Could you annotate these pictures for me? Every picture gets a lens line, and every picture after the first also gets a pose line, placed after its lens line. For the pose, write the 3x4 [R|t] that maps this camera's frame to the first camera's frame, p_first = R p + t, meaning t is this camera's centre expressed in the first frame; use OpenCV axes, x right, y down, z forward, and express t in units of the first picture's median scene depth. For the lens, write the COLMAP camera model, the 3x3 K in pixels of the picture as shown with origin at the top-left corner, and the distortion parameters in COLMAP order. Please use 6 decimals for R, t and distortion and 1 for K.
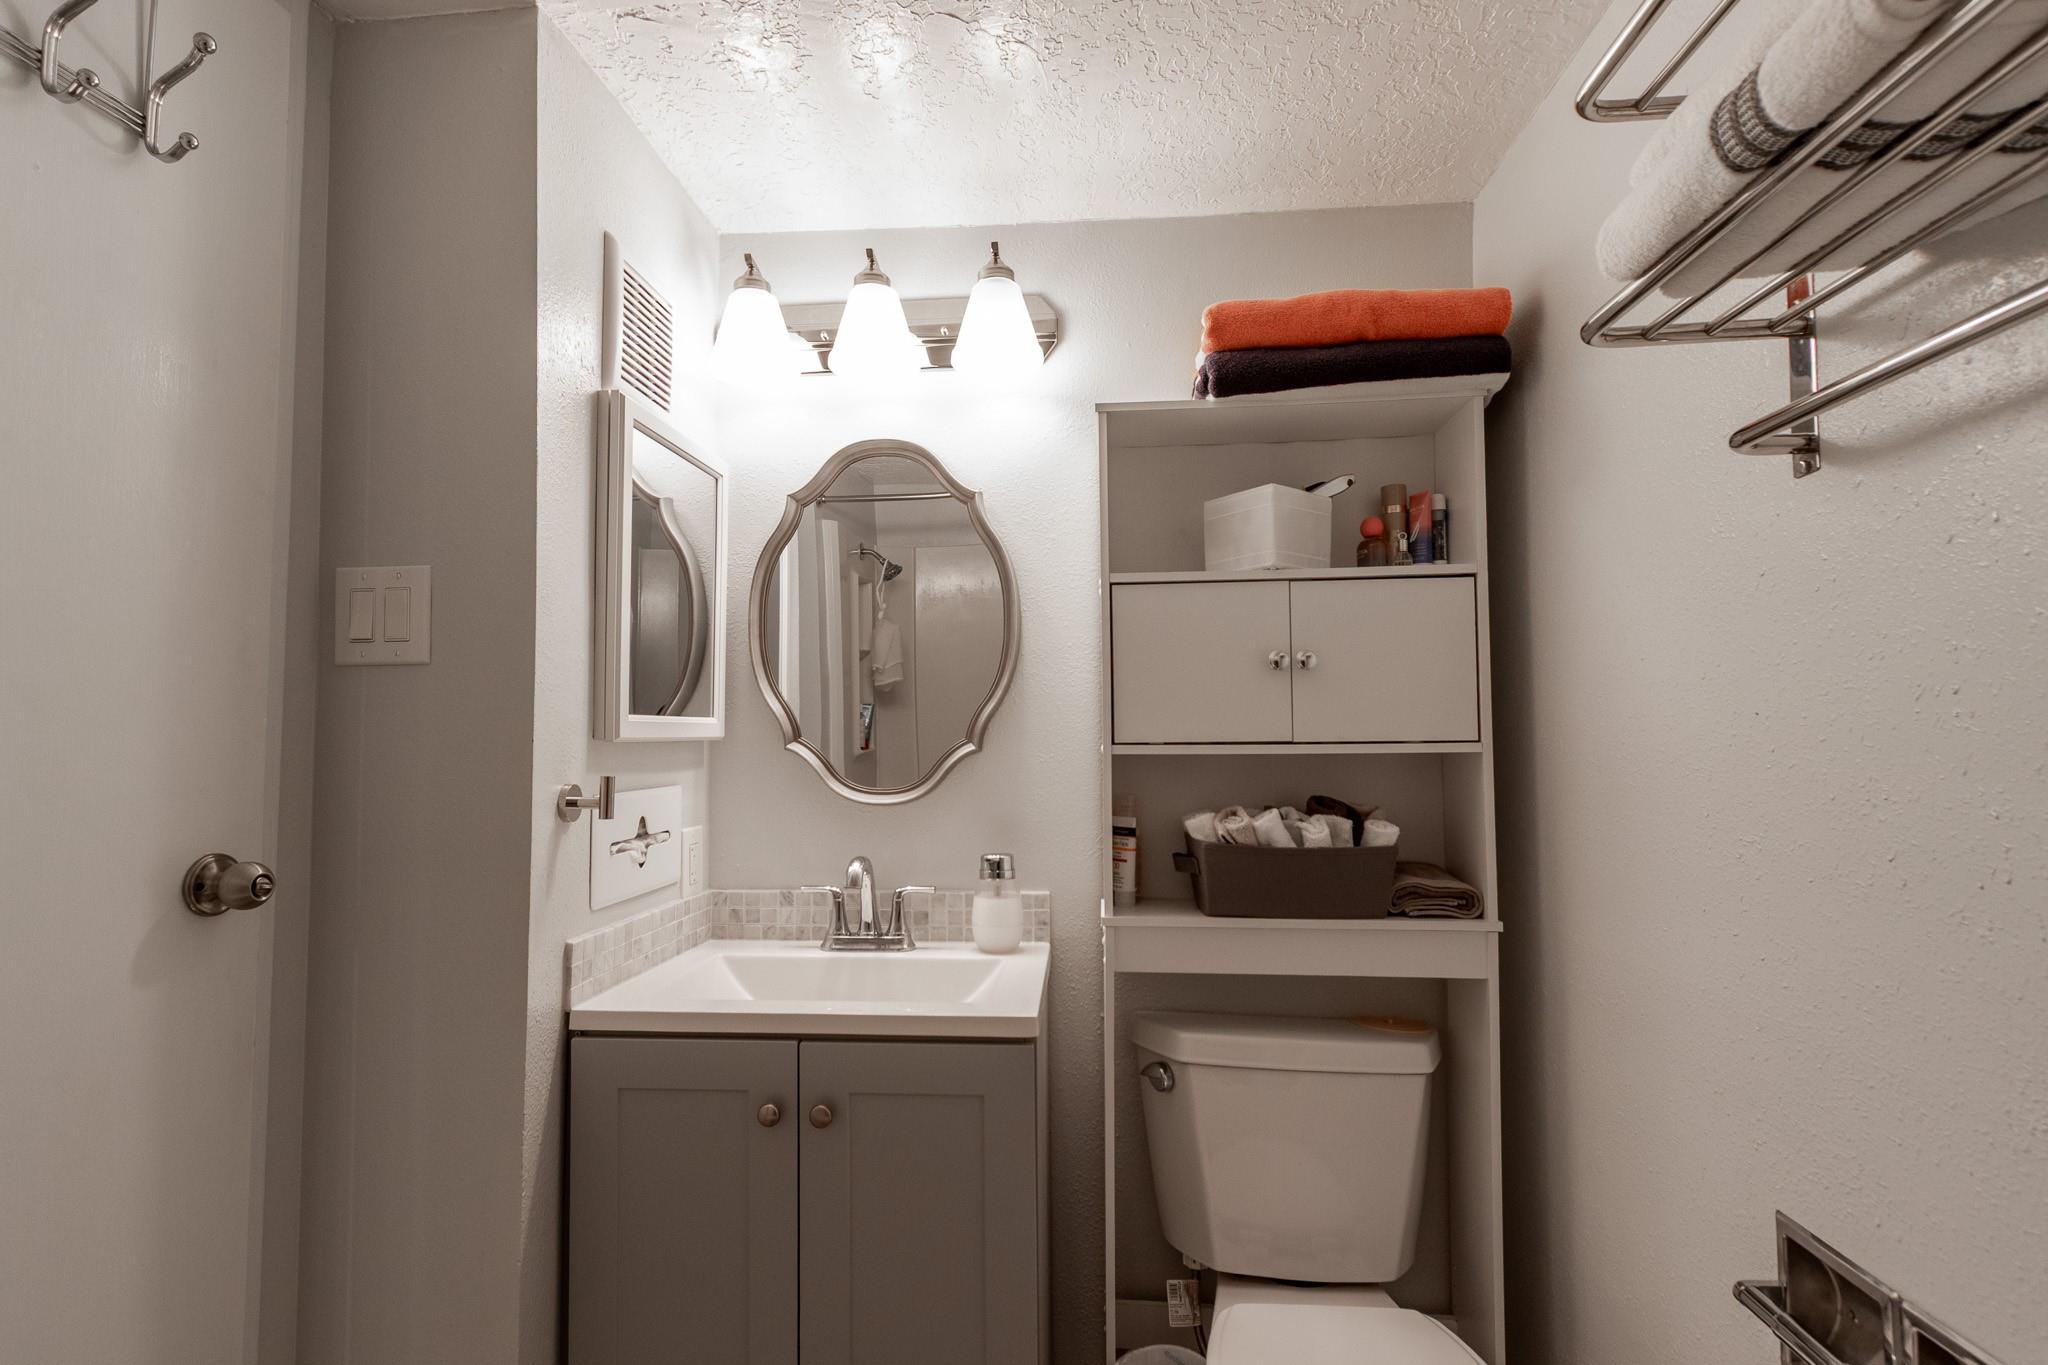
lens RADIAL K [[971.9, 0, 1006.9], [0, 971.9, 701.4], [0, 0, 1]] dist [0.002564, 0.000315]
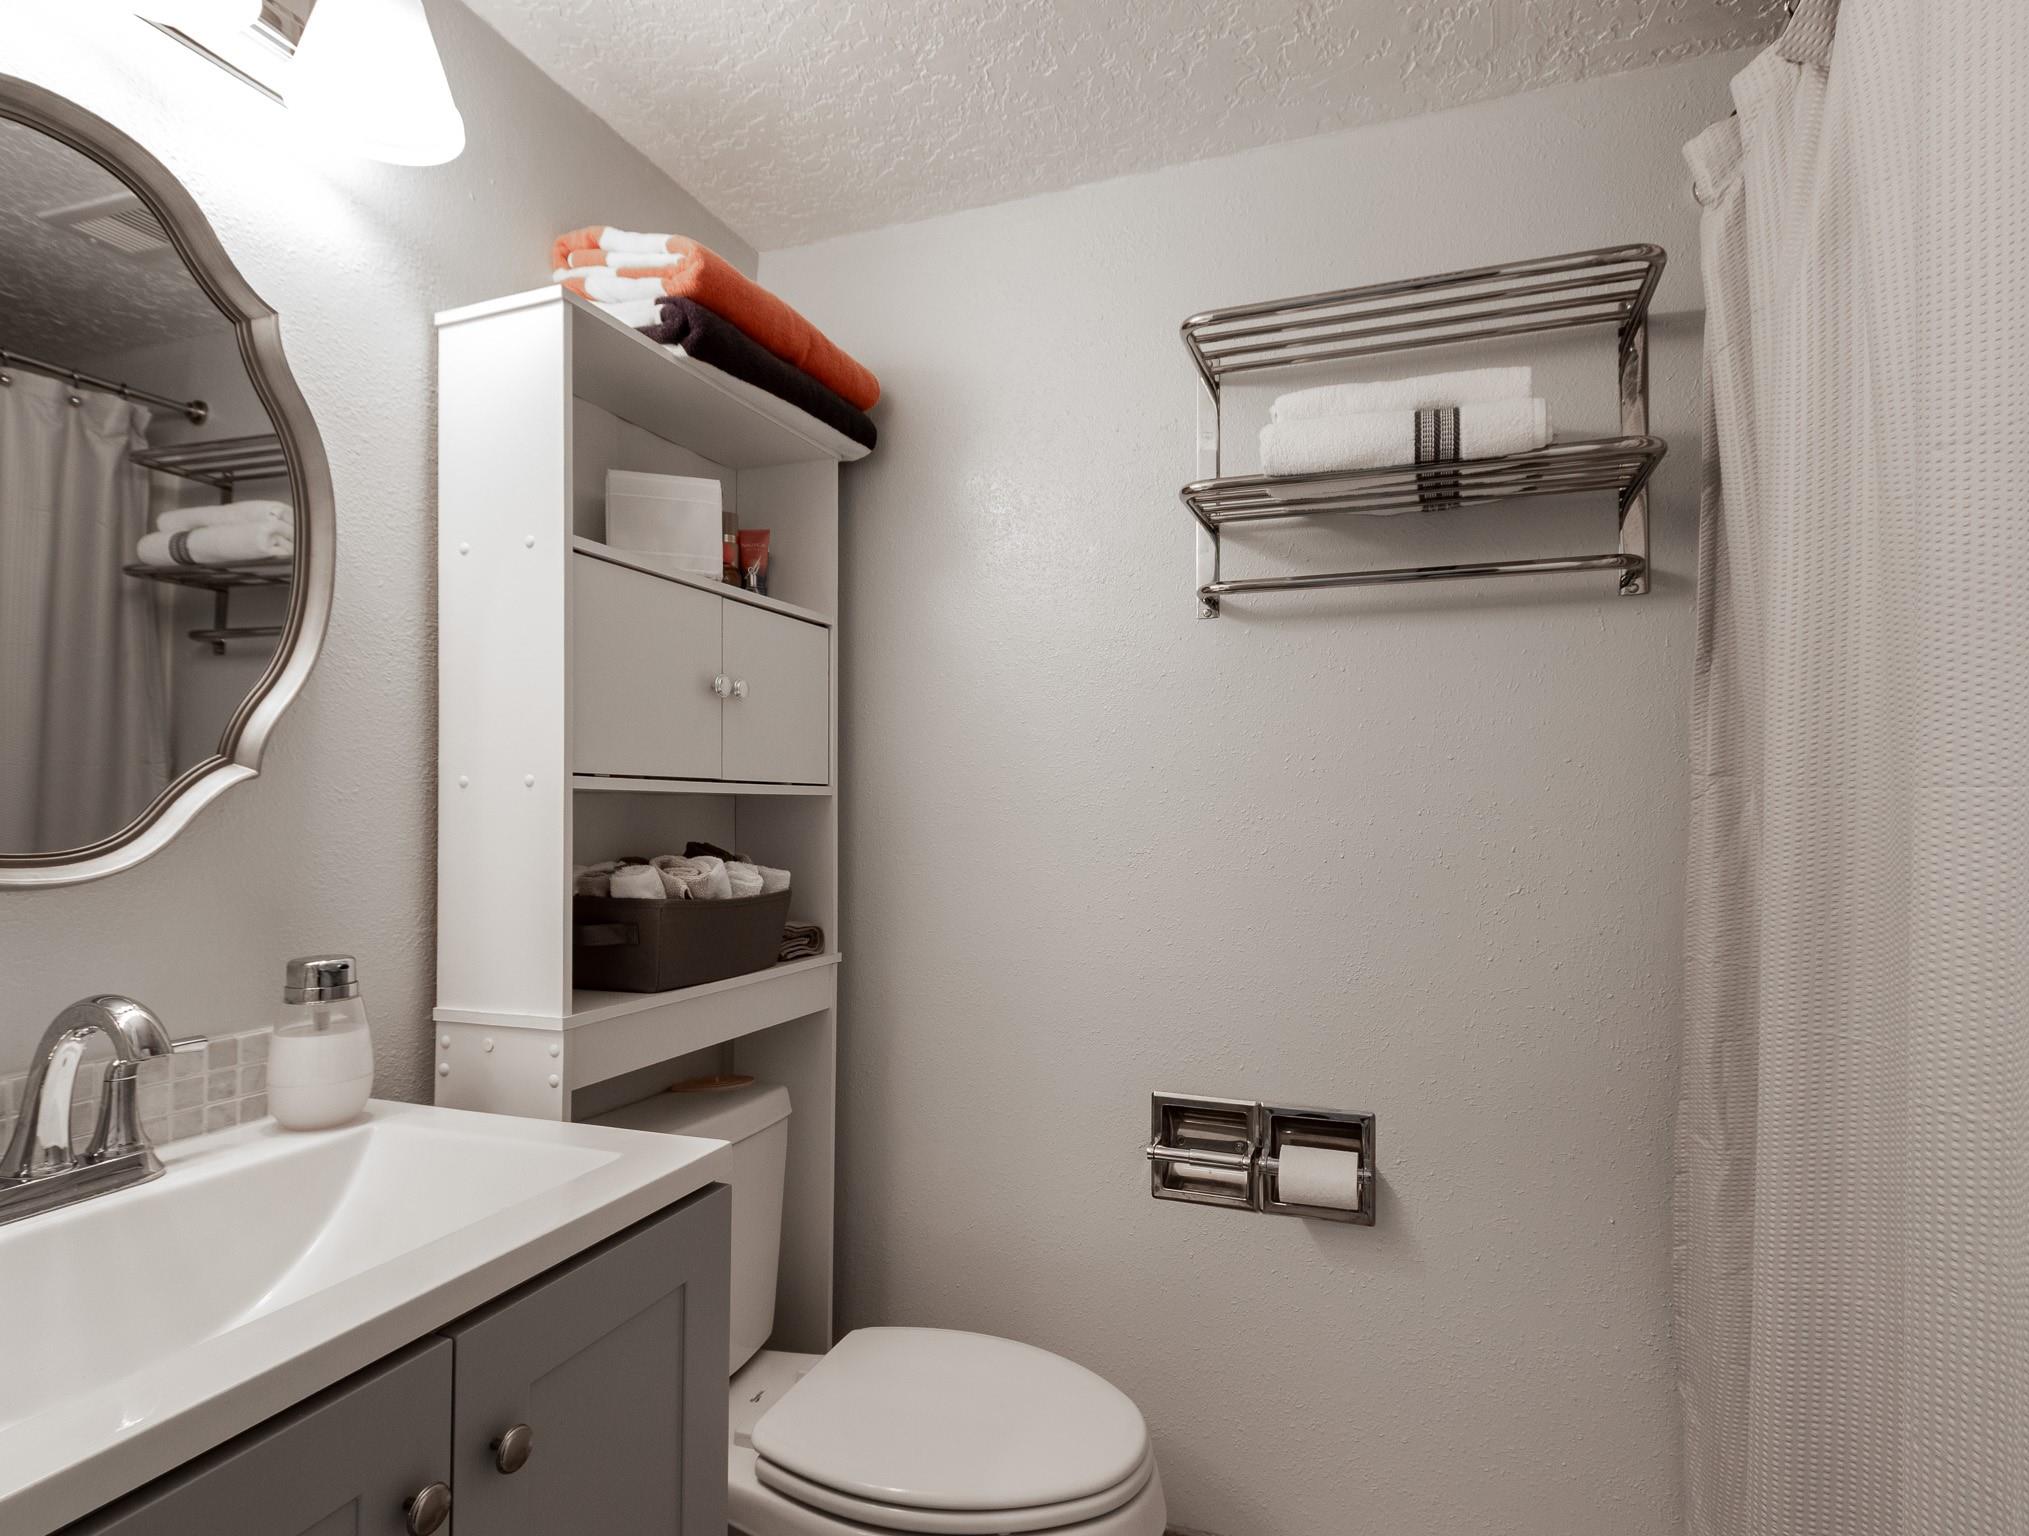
lens RADIAL K [[1063.7, 0, 1014.5], [0, 1063.7, 768.0], [0, 0, 1]] dist [0.000974, 0.000214]
pose [[0.281513, 0.045221, 0.958491, -0.557153], [-0.049196, 0.998255, -0.032648, 0.050633], [-0.958295, -0.037963, 0.283247, 0.478912]]
